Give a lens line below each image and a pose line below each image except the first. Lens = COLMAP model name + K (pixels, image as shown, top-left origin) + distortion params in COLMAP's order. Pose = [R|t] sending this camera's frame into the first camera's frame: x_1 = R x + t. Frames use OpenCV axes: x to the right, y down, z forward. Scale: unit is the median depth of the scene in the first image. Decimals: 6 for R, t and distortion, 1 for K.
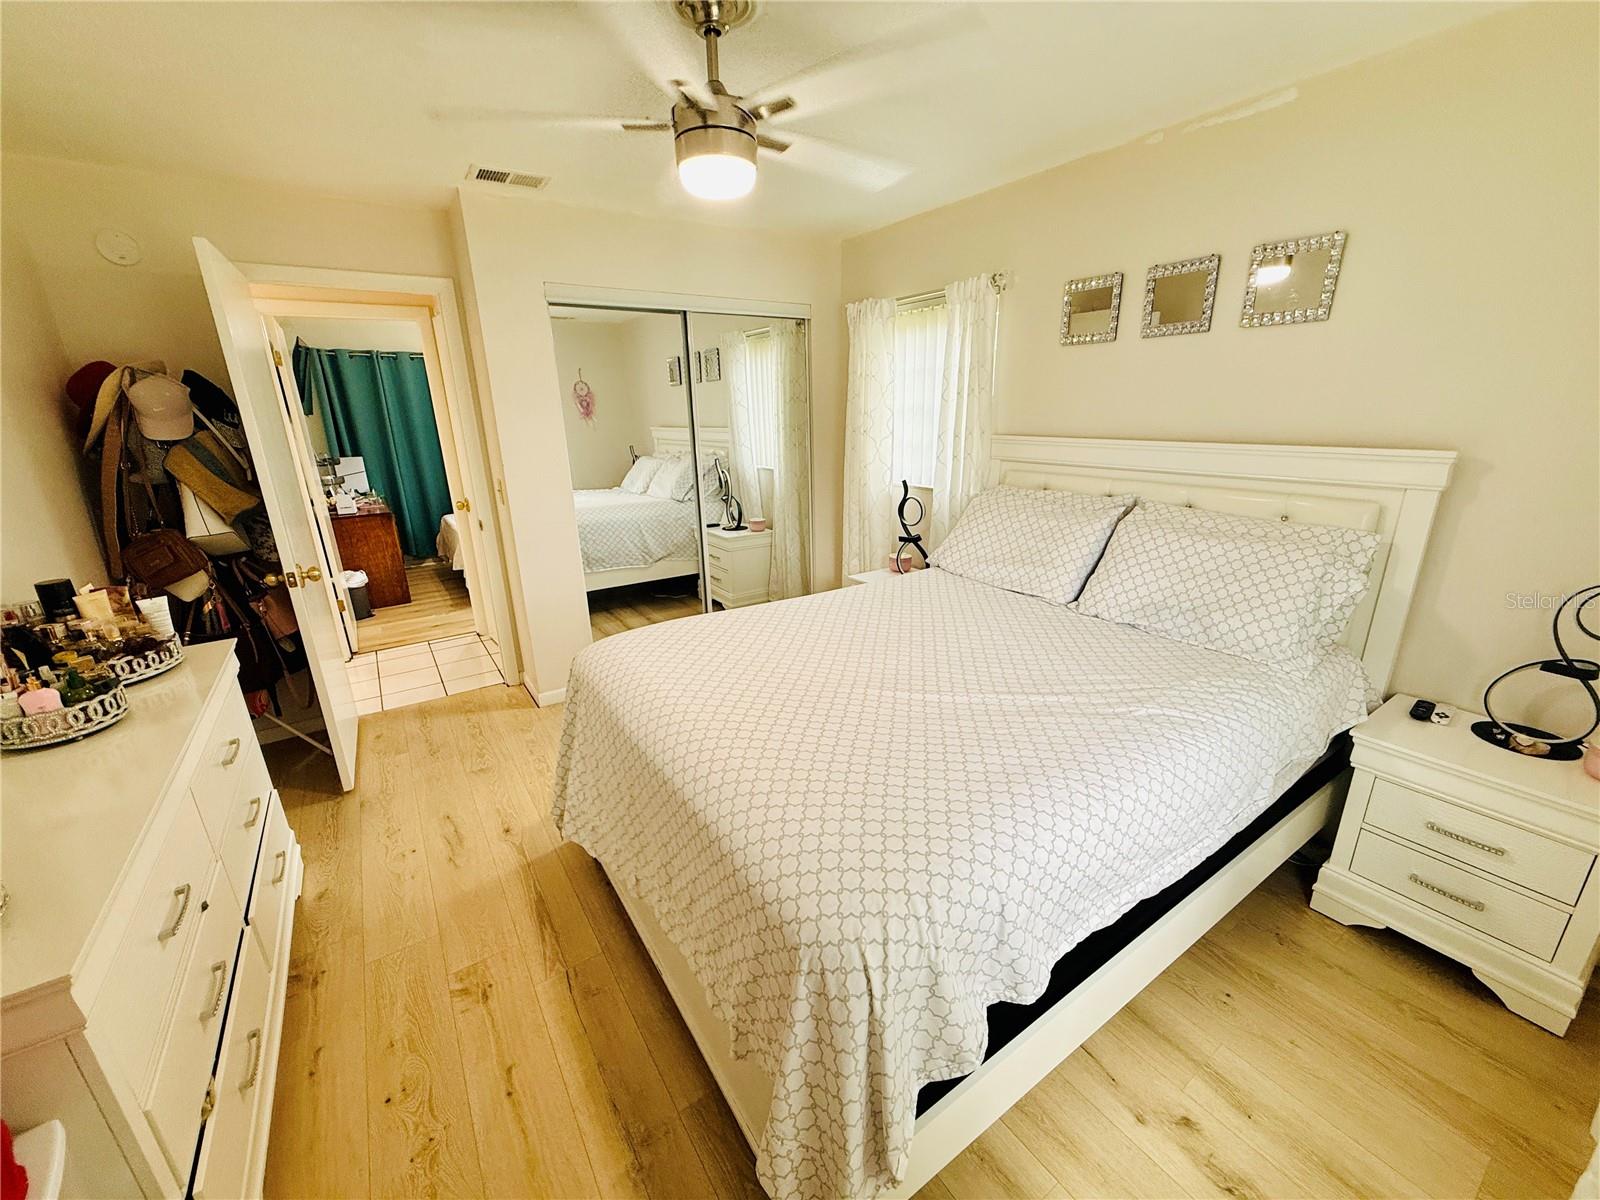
lens RADIAL K [[640.9, 0, 792.4], [0, 640.9, 610.4], [0, 0, 1]] dist [0.006553, 0.001316]
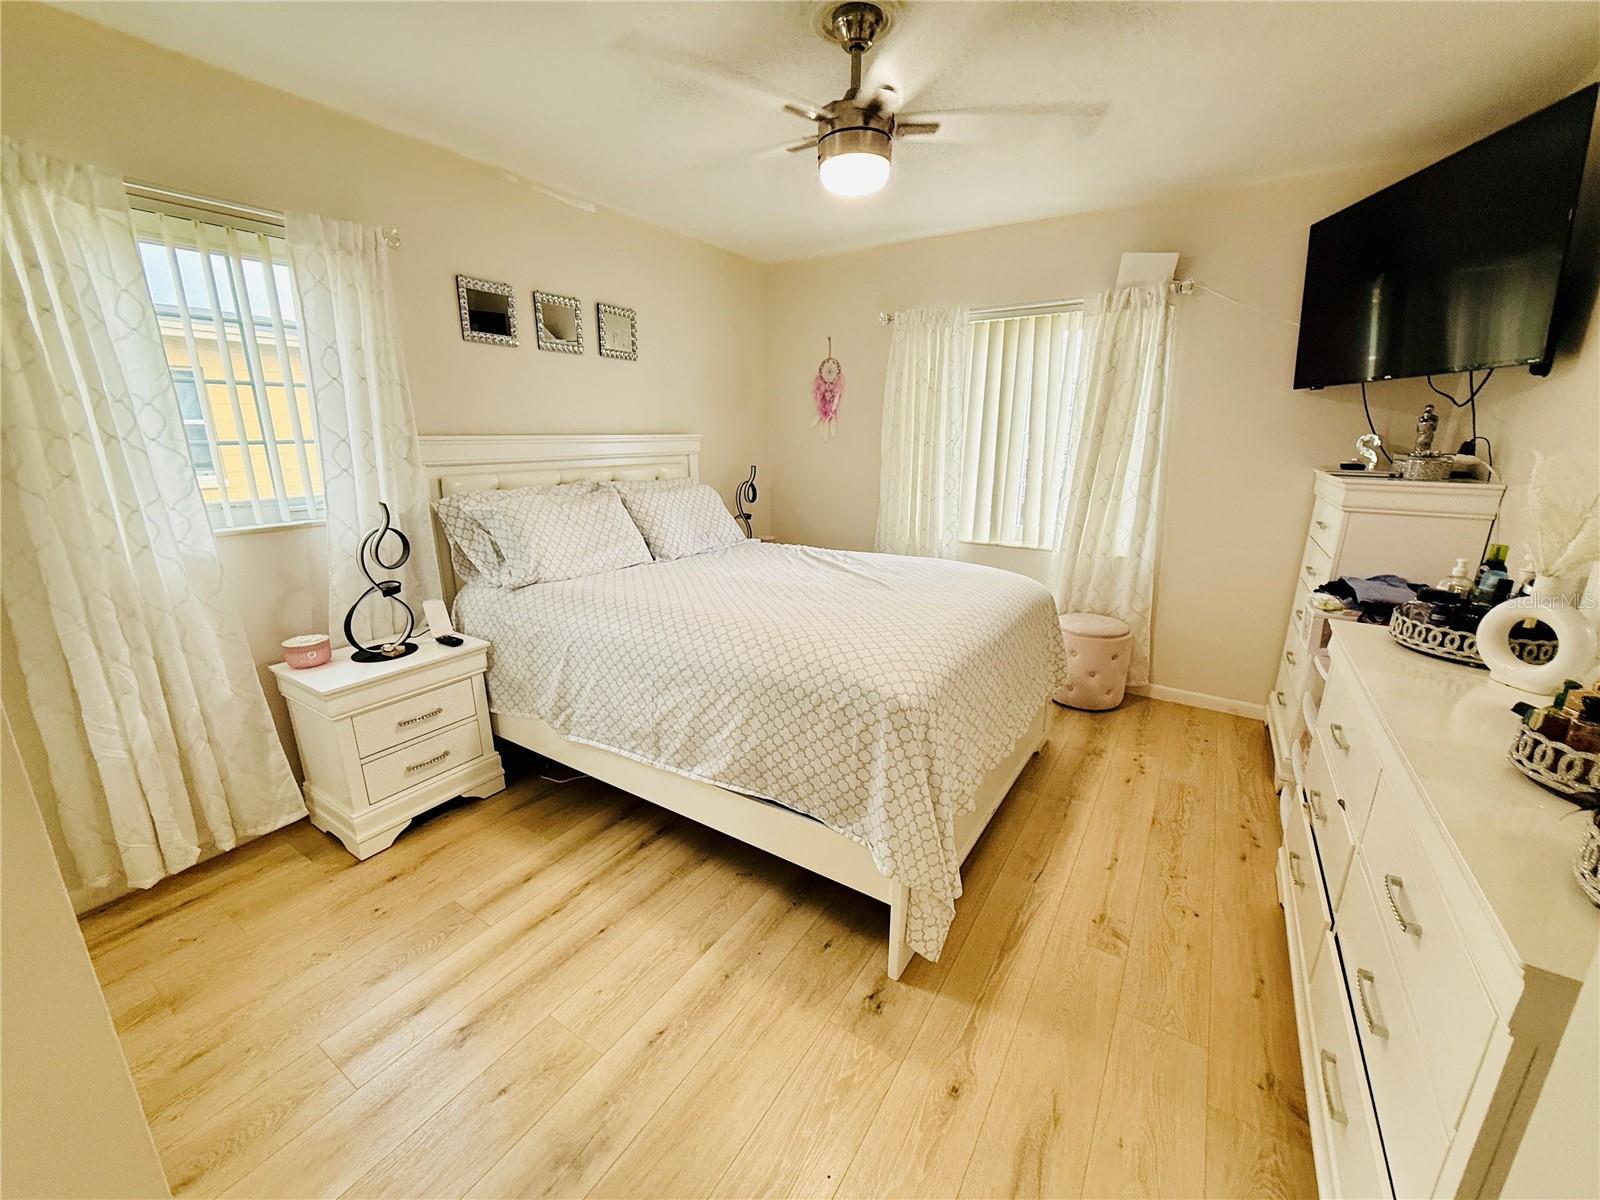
lens RADIAL K [[640.9, 0, 797.7], [0, 640.9, 596.9], [0, 0, 1]] dist [0.006553, 0.001316]
pose [[-0.400954, -0.225864, 0.887819, -0.800648], [0.284842, 0.890356, 0.355149, -0.301941], [-0.870690, 0.395286, -0.292656, 1.114819]]
